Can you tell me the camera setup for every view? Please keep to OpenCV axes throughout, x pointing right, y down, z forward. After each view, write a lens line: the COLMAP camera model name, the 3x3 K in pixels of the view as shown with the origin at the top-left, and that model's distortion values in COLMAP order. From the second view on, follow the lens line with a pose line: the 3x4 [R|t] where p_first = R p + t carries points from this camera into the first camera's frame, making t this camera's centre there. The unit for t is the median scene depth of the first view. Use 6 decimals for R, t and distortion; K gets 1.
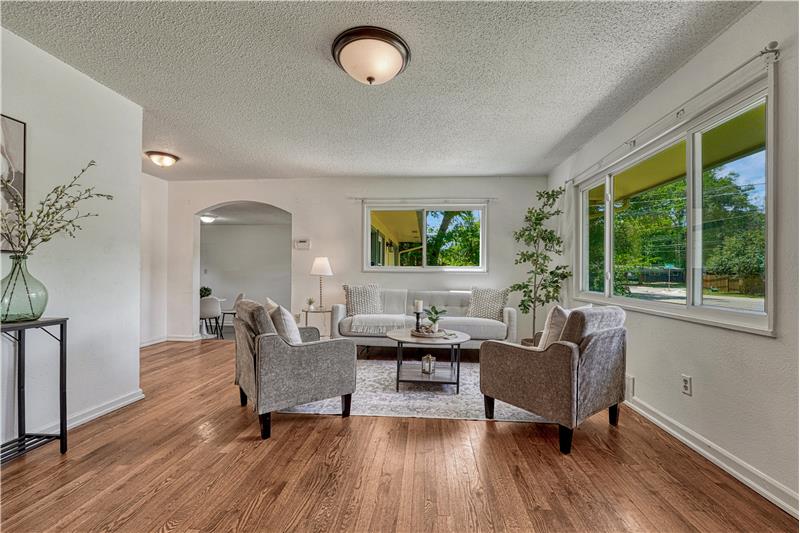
lens RADIAL K [[331.3, 0, 400.0], [0, 331.3, 269.7], [0, 0, 1]] dist [-0.005175, -0.000433]
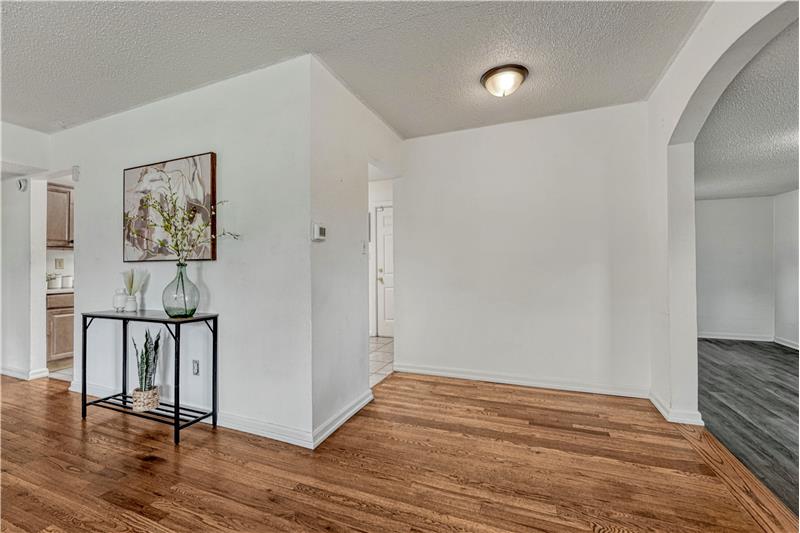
lens RADIAL K [[331.3, 0, 396.0], [0, 331.3, 266.6], [0, 0, 1]] dist [-0.005175, -0.000433]
pose [[-0.293435, -0.000275, -0.955979, -0.198413], [0.013239, 0.999903, -0.004351, -0.014754], [0.955887, -0.013933, -0.293402, 2.093046]]
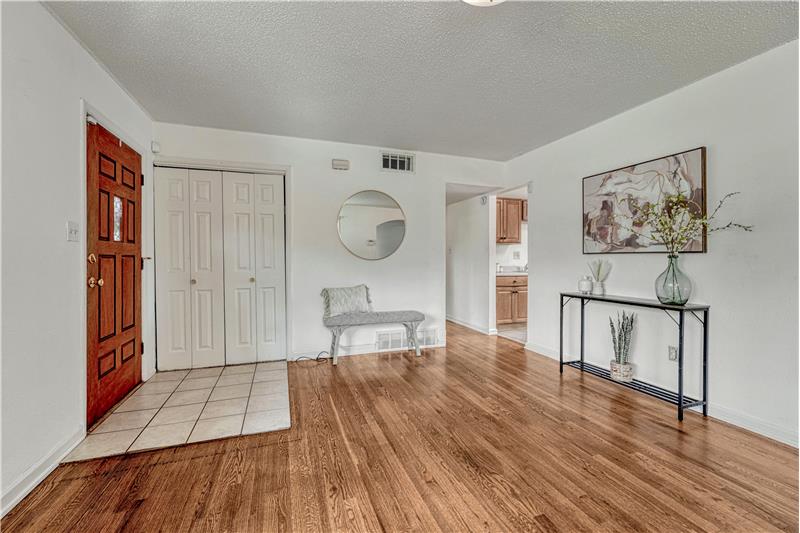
lens RADIAL K [[331.3, 0, 397.7], [0, 331.3, 256.5], [0, 0, 1]] dist [-0.005175, -0.000433]
pose [[-0.908865, -0.007735, -0.417019, 0.421994], [-0.004049, 0.999945, -0.009721, -0.021458], [0.417071, -0.007146, -0.908846, 1.719839]]
